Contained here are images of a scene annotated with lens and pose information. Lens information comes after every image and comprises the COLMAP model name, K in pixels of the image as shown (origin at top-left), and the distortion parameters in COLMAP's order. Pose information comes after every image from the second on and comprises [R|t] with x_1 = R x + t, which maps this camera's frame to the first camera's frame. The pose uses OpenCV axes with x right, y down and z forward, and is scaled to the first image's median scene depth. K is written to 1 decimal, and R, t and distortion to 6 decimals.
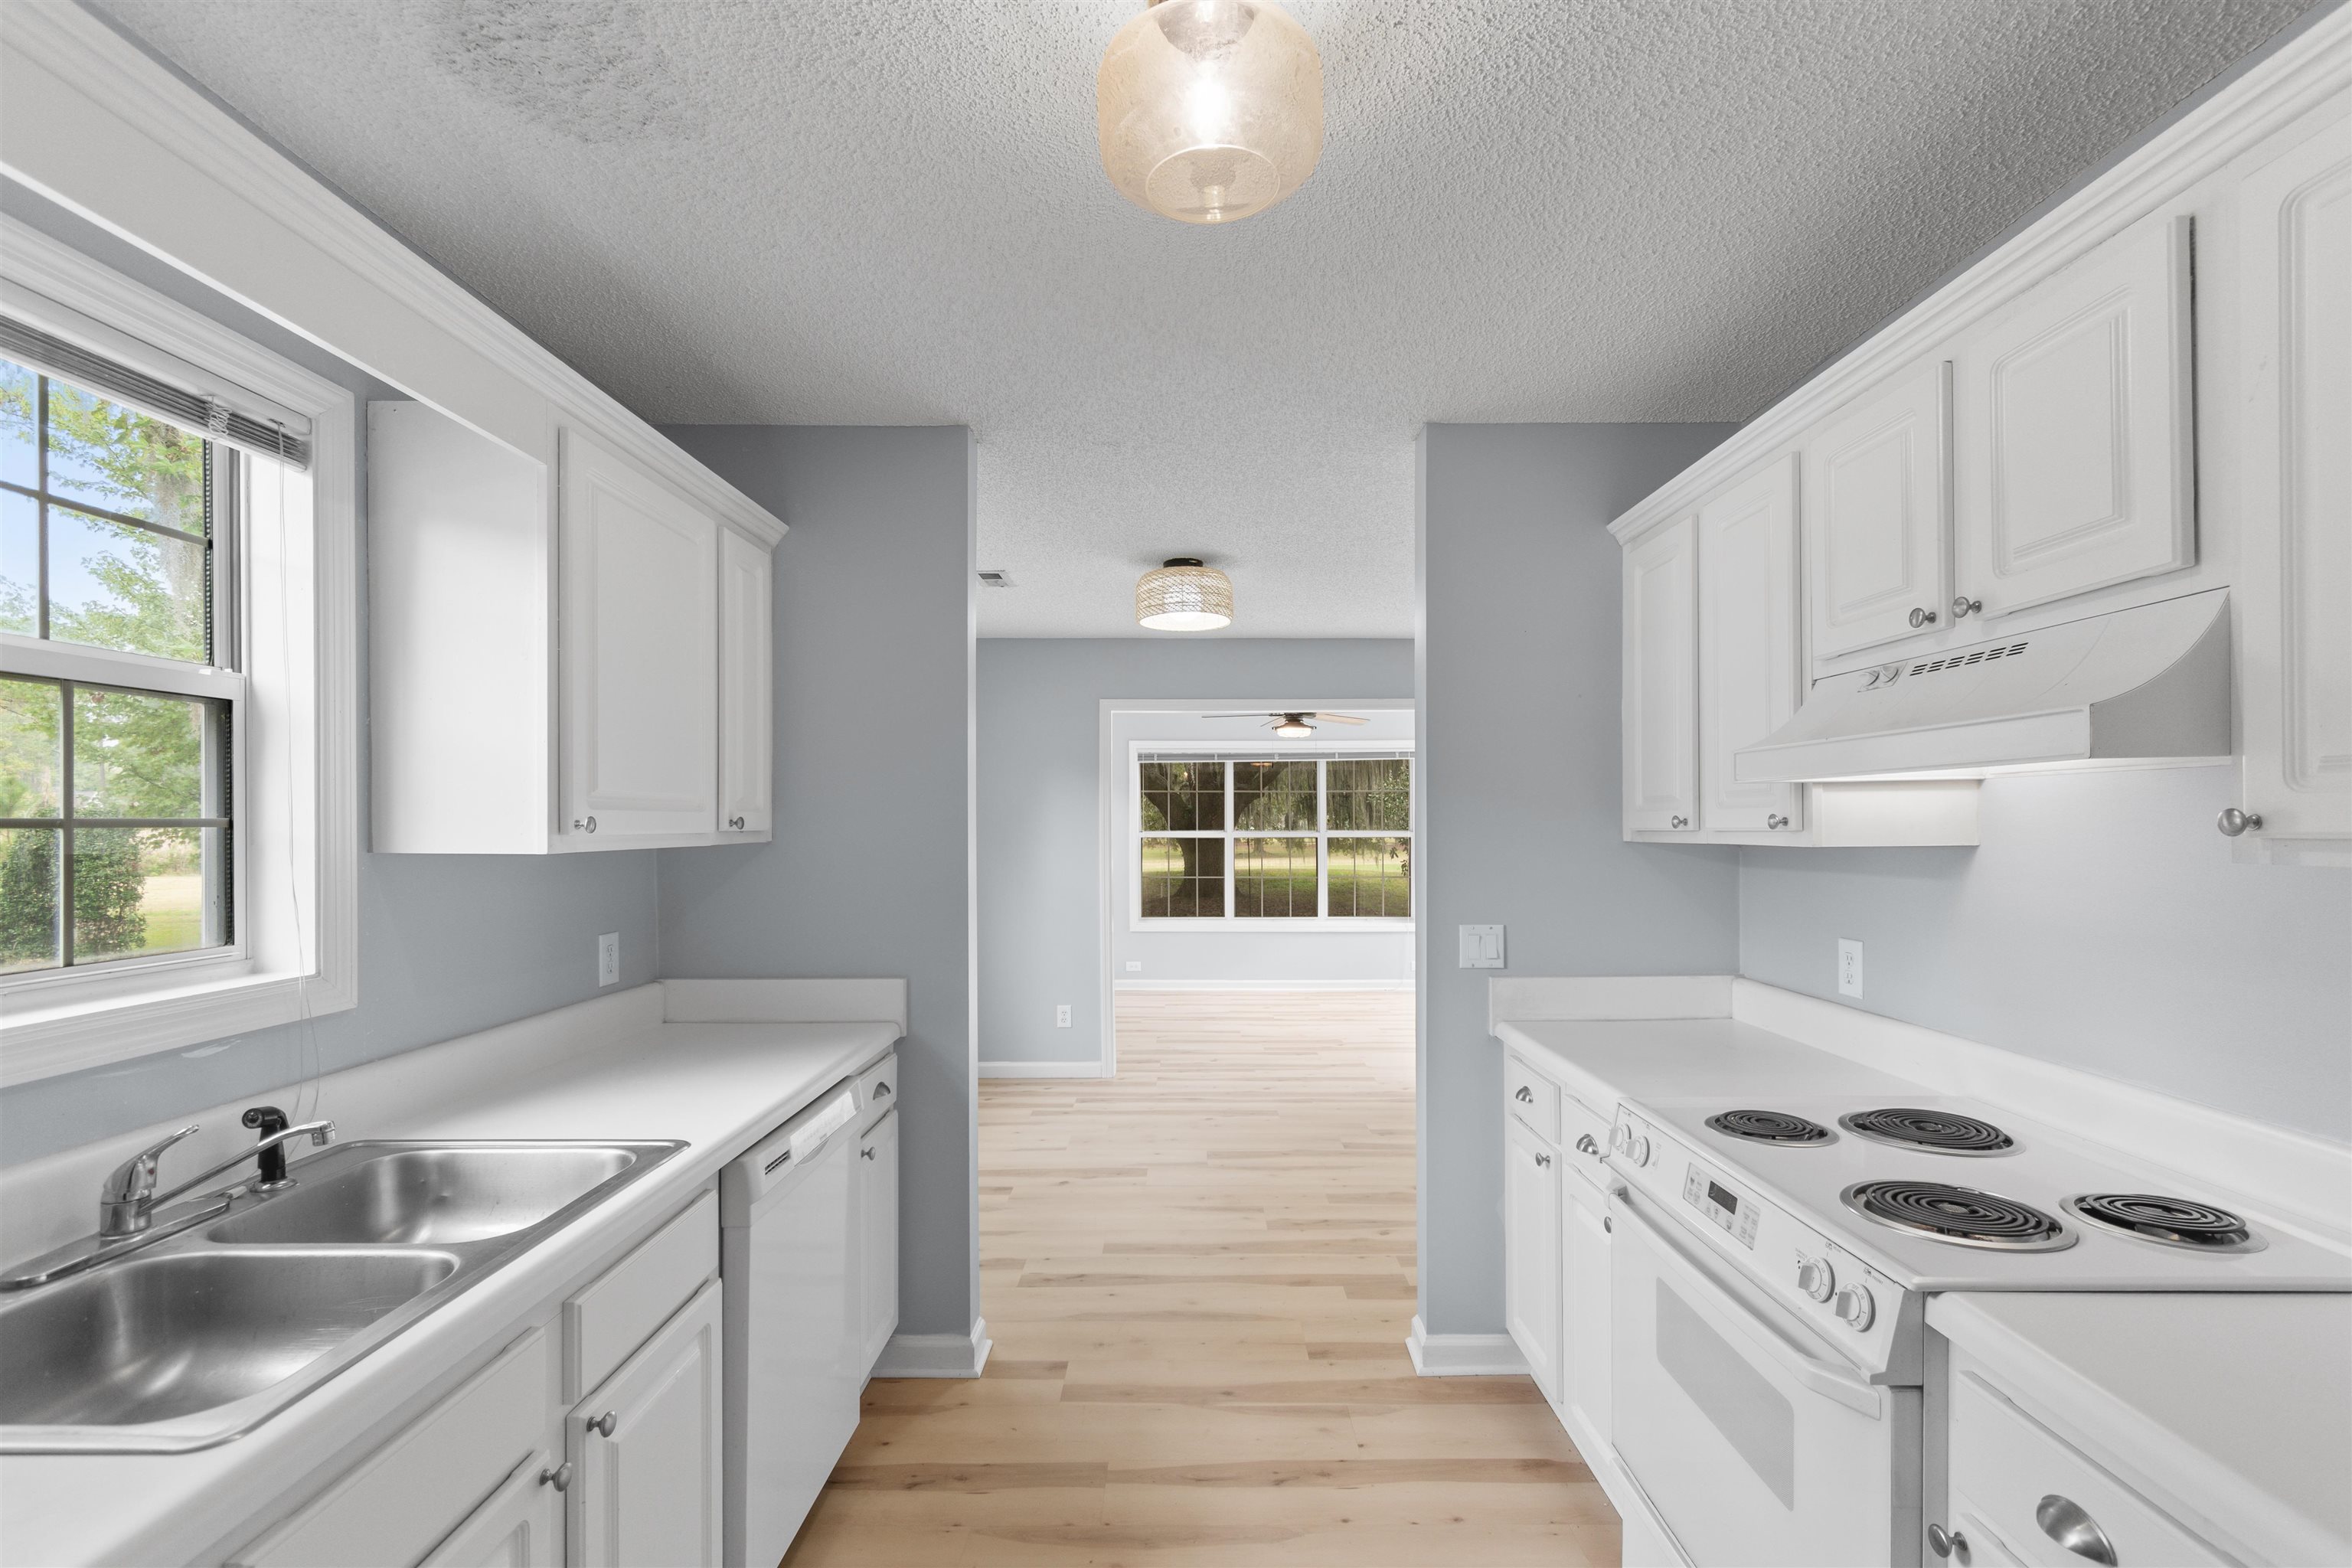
lens RADIAL K [[1043.0, 0, 1193.7], [0, 1043.0, 825.1], [0, 0, 1]] dist [0.004092, -0.002744]
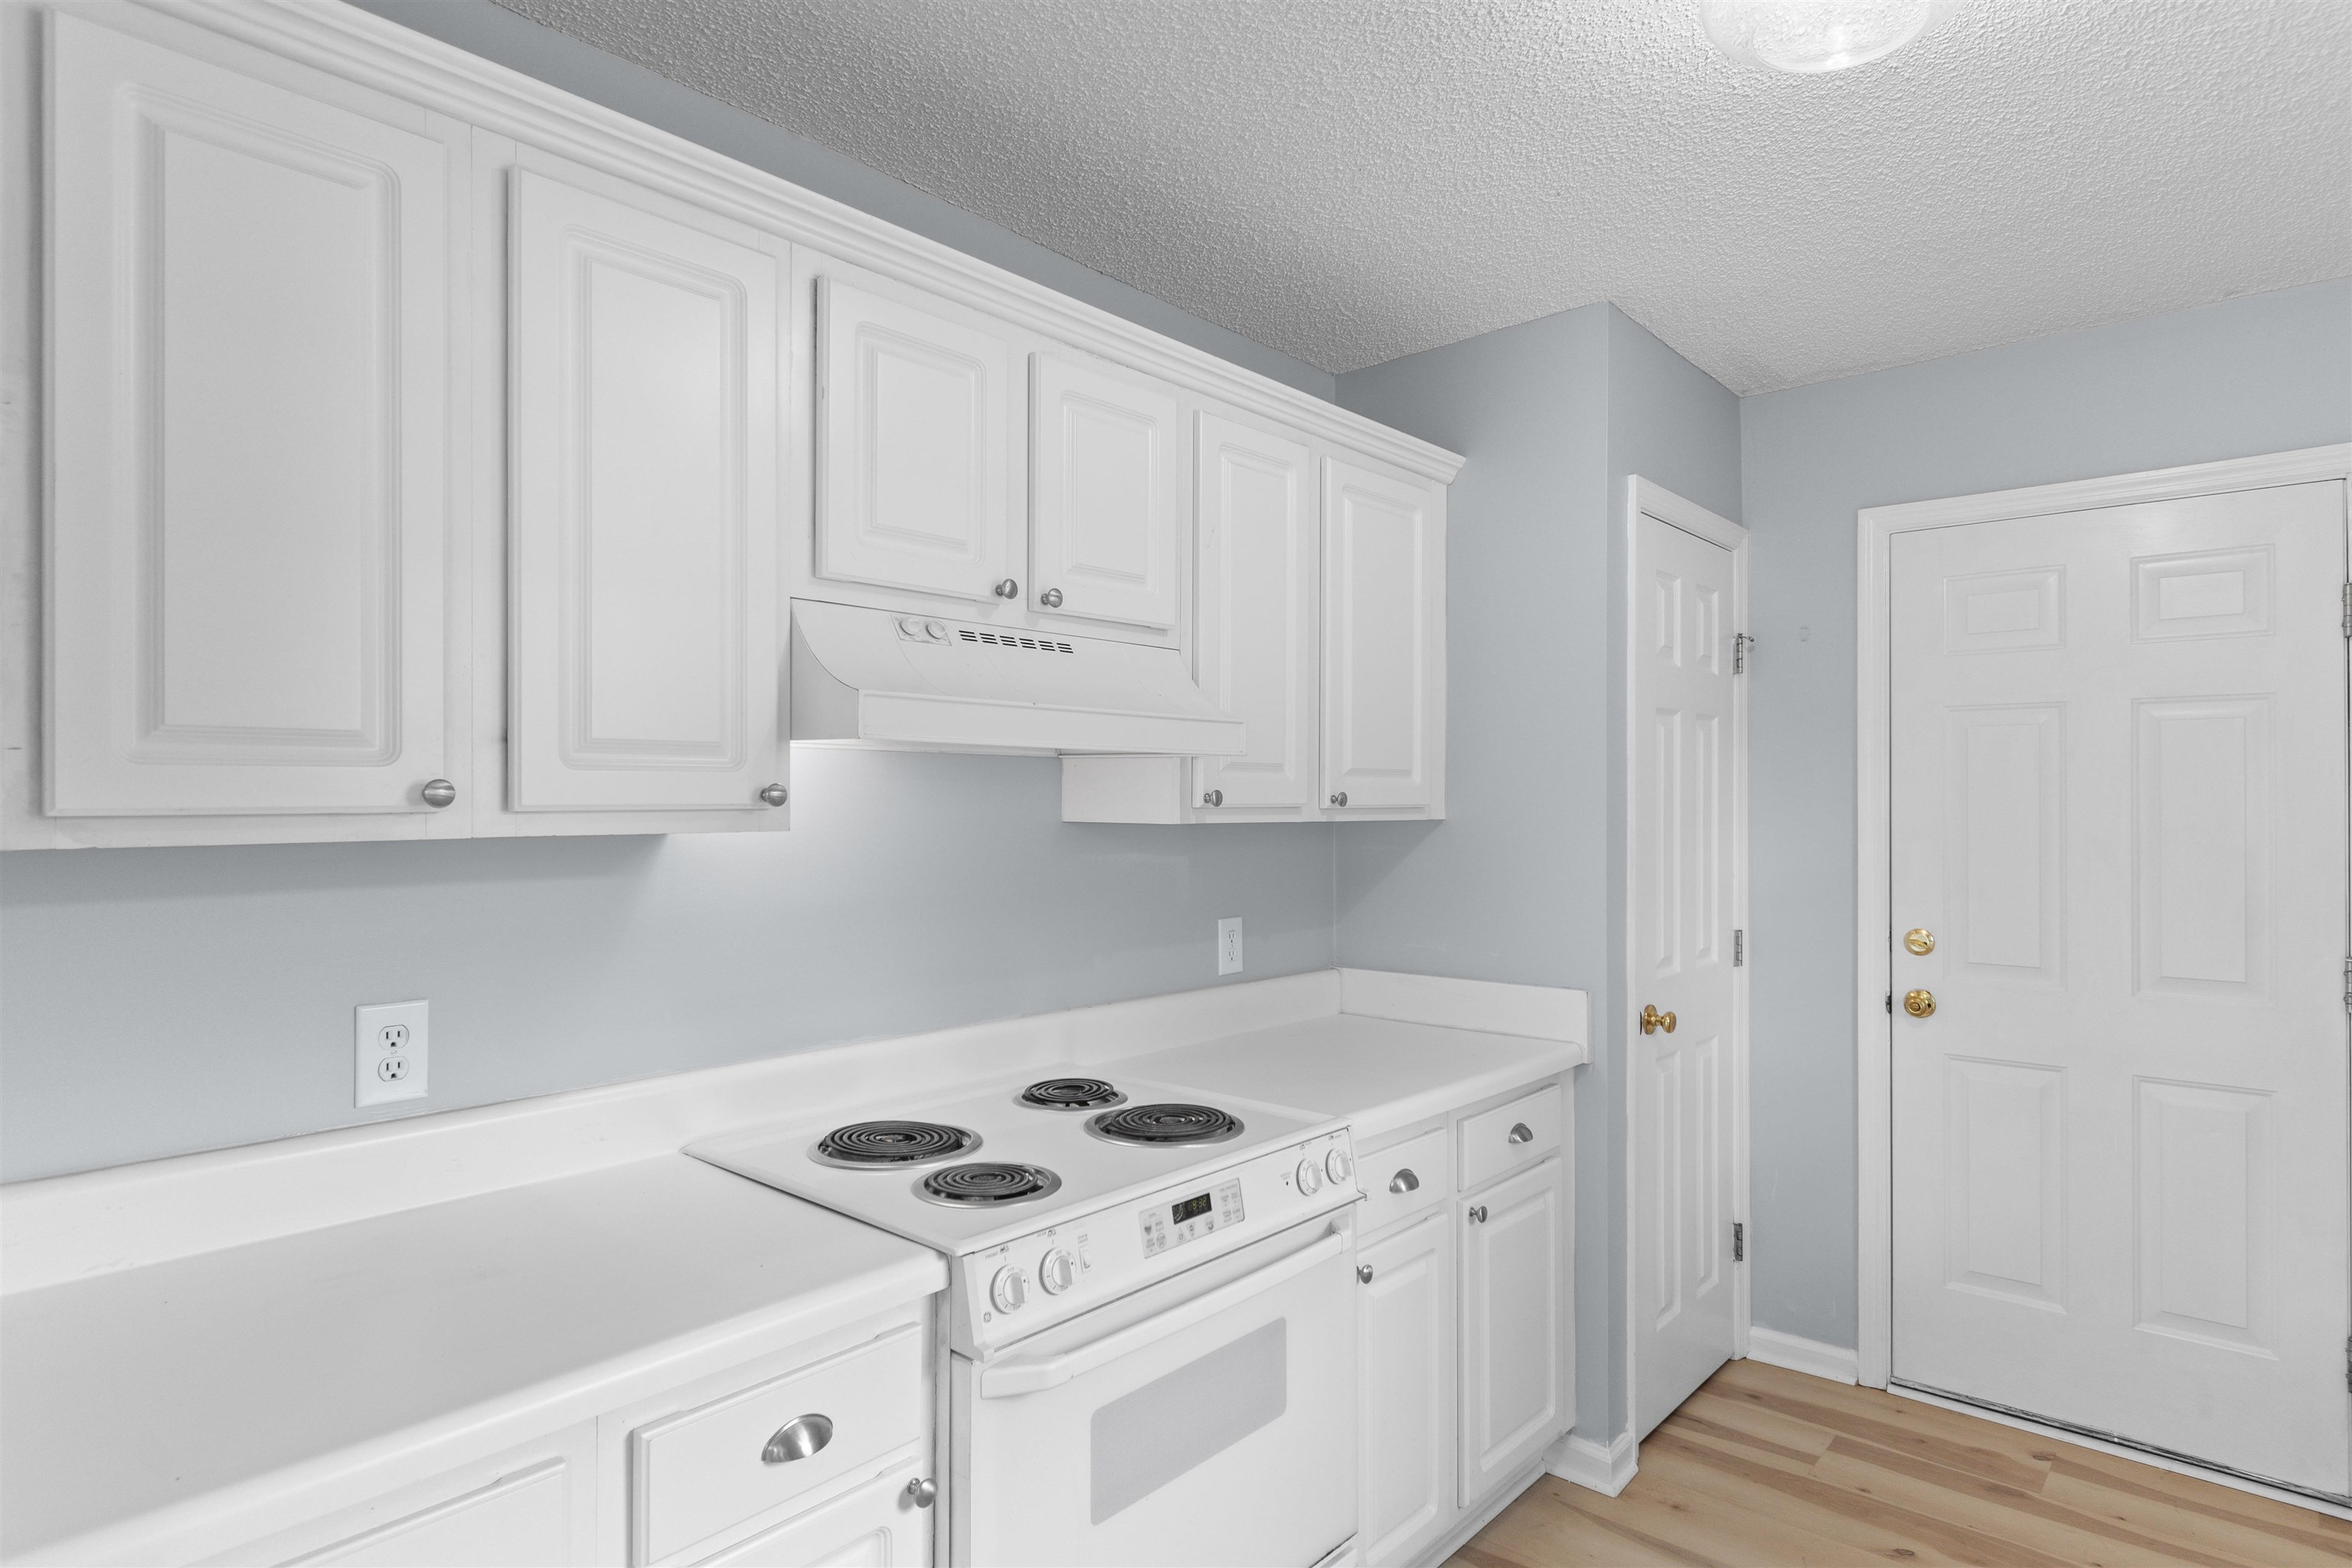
lens RADIAL K [[1246.2, 0, 1161.0], [0, 1246.2, 784.0], [0, 0, 1]] dist [0.004641, -0.009138]
pose [[-0.726726, 0.014715, 0.686770, -0.155404], [0.002747, 0.999825, -0.018515, 0.002277], [-0.686922, -0.011569, -0.726639, 1.208111]]
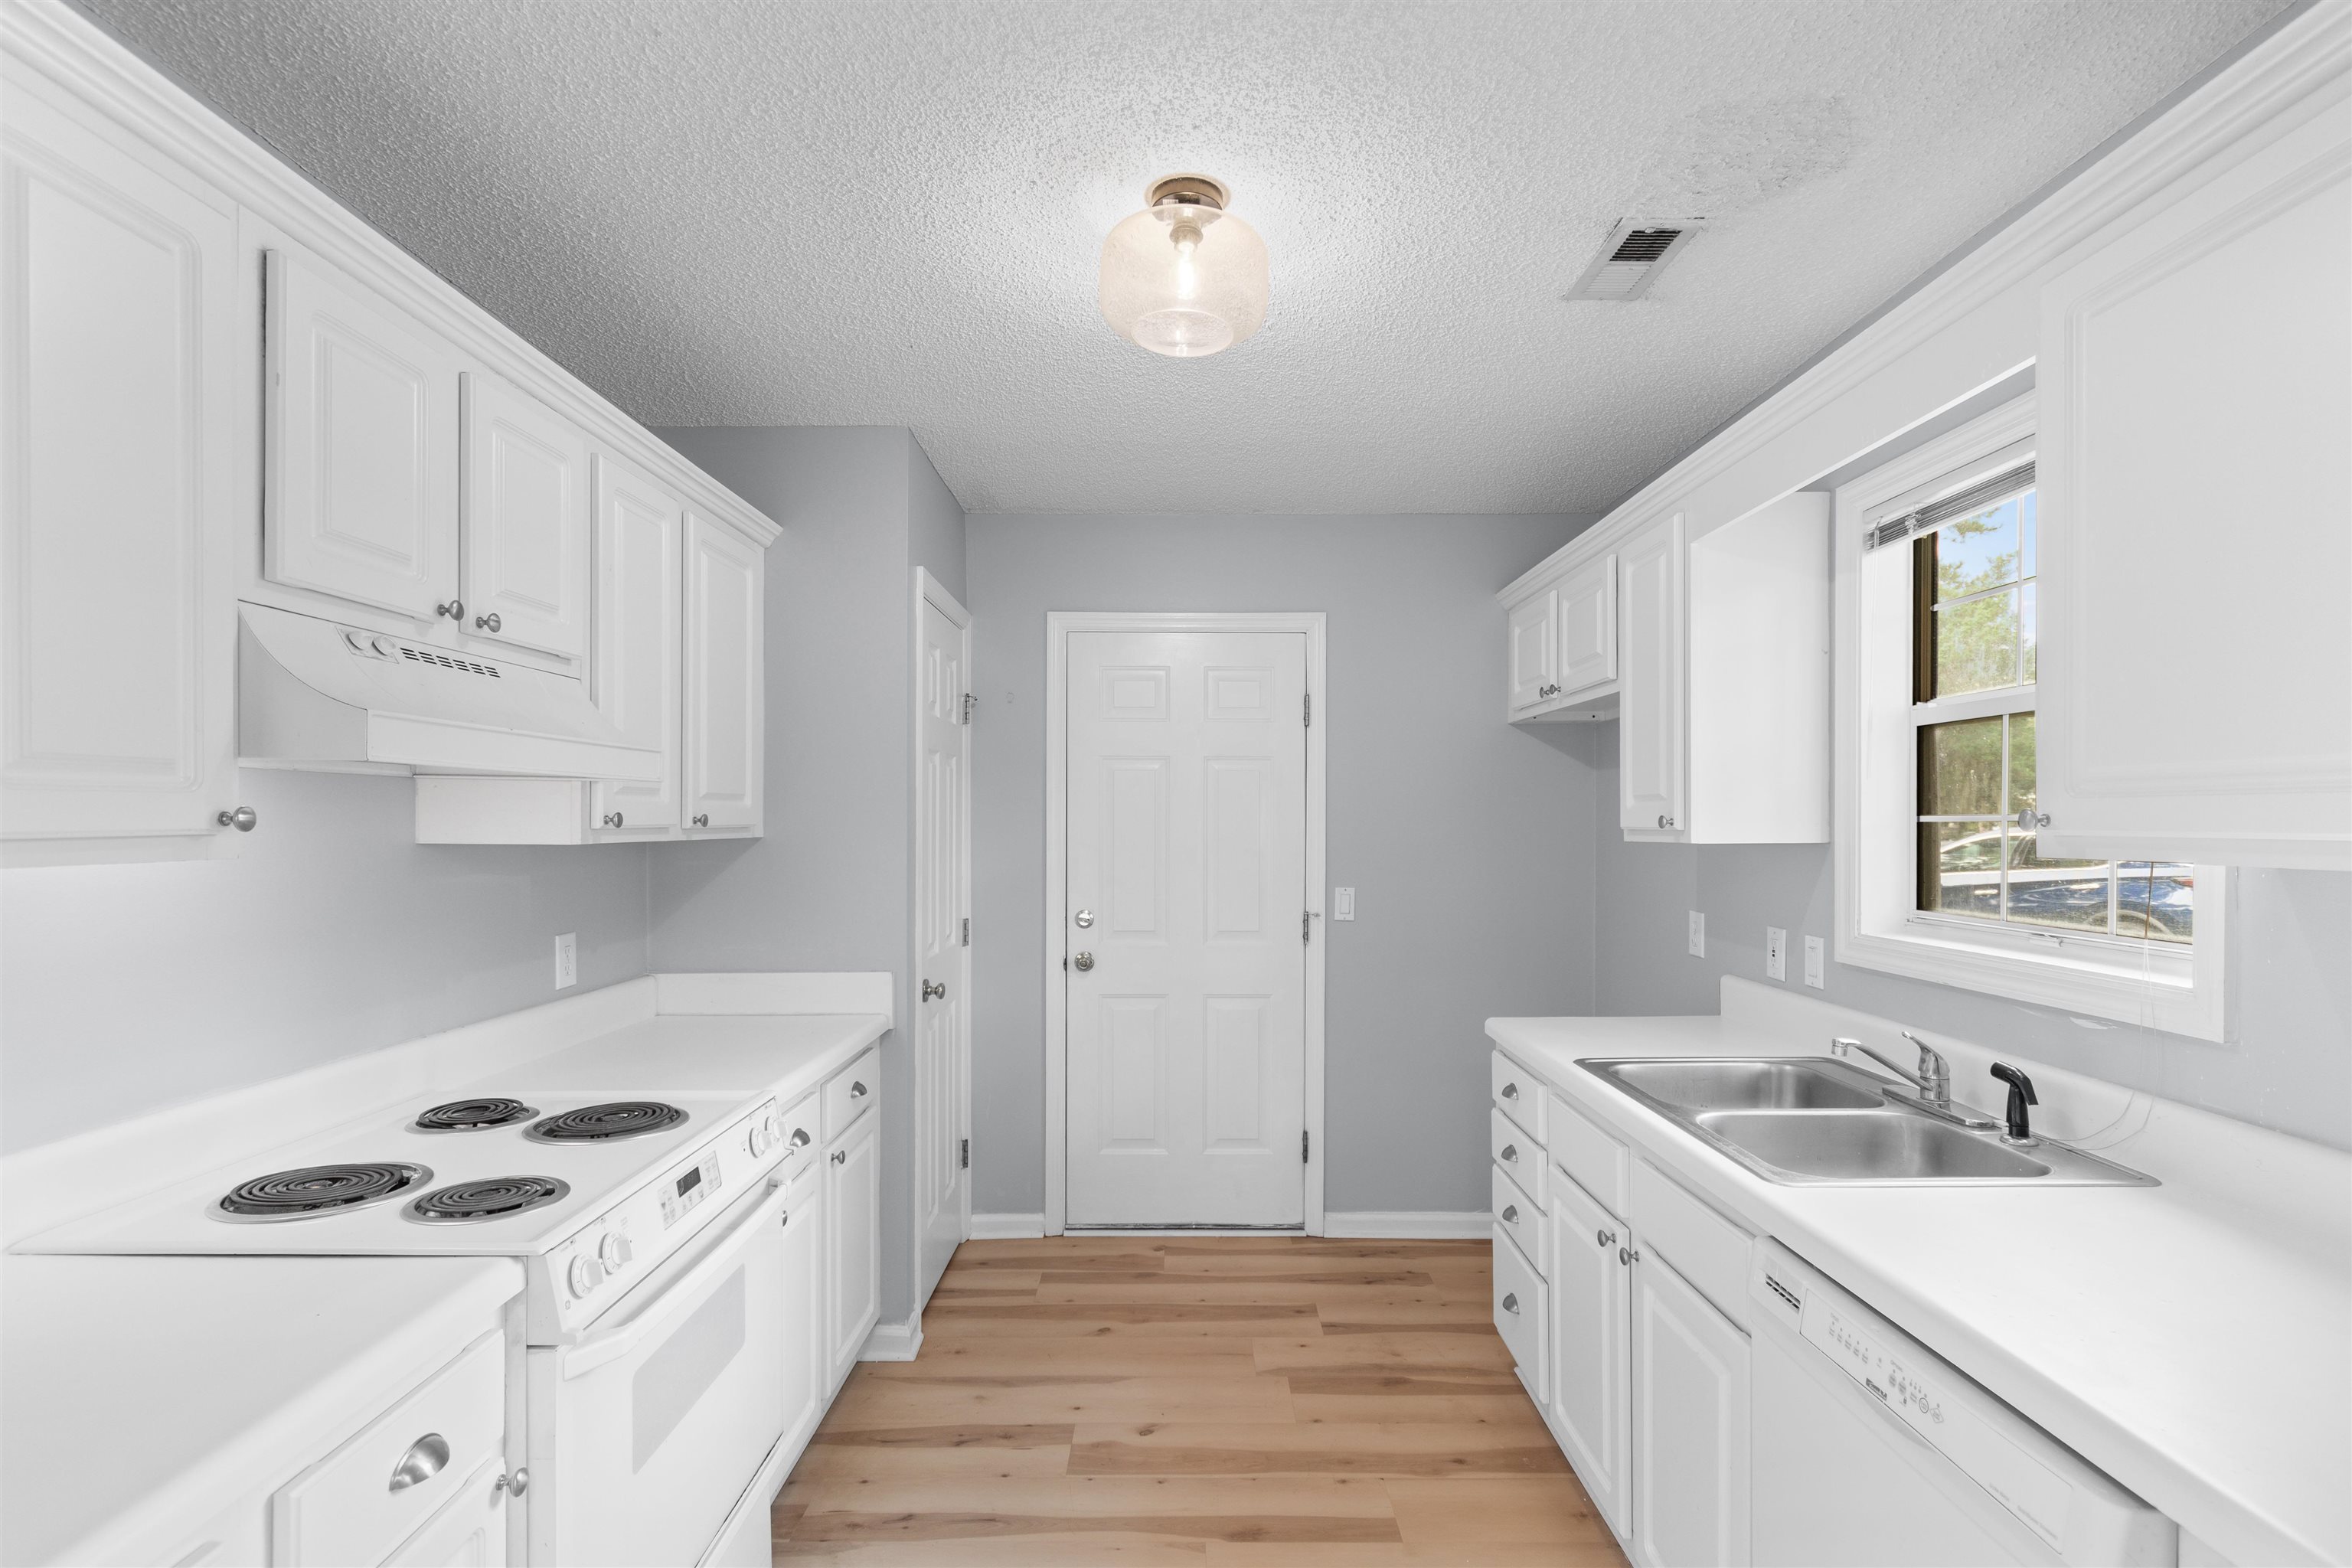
lens RADIAL K [[1125.3, 0, 1156.2], [0, 1125.3, 819.2], [0, 0, 1]] dist [-0.008795, -0.001133]
pose [[-0.999403, 0.004959, 0.034189, 0.002563], [0.004936, 0.999988, -0.000750, -0.002487], [-0.034192, -0.000581, -0.999415, 1.404875]]
